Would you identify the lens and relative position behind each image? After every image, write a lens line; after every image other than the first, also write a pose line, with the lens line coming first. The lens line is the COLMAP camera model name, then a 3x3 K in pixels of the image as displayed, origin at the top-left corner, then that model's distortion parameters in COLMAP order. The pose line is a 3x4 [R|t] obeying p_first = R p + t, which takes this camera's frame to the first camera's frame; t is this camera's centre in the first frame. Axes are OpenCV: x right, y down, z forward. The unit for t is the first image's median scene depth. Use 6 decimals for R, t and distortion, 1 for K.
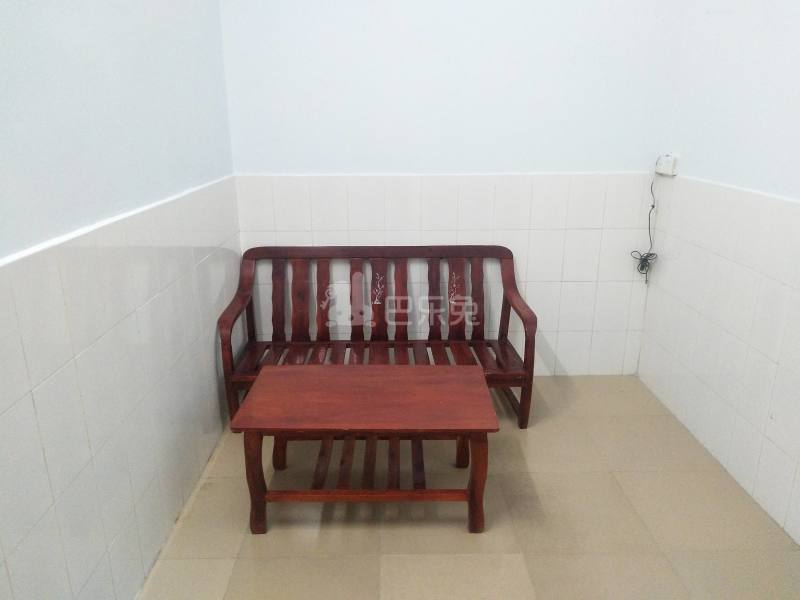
lens RADIAL K [[609.3, 0, 400.0], [0, 609.3, 300.0], [0, 0, 1]] dist [0.096679, -0.149511]
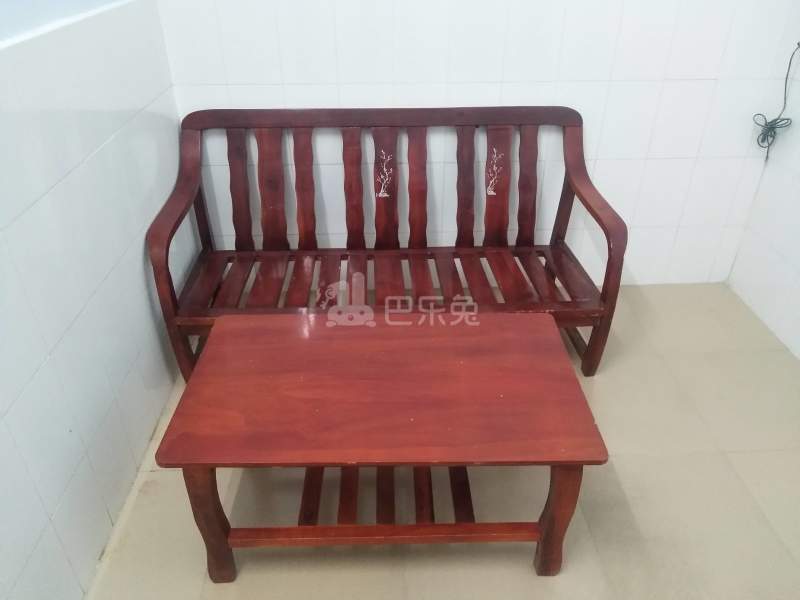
lens RADIAL K [[609.3, 0, 400.0], [0, 609.3, 300.0], [0, 0, 1]] dist [0.096679, -0.149511]
pose [[0.999770, -0.008686, 0.019619, -0.033436], [0.003162, 0.964055, 0.265683, -0.065051], [-0.021222, -0.265560, 0.963861, 0.297372]]
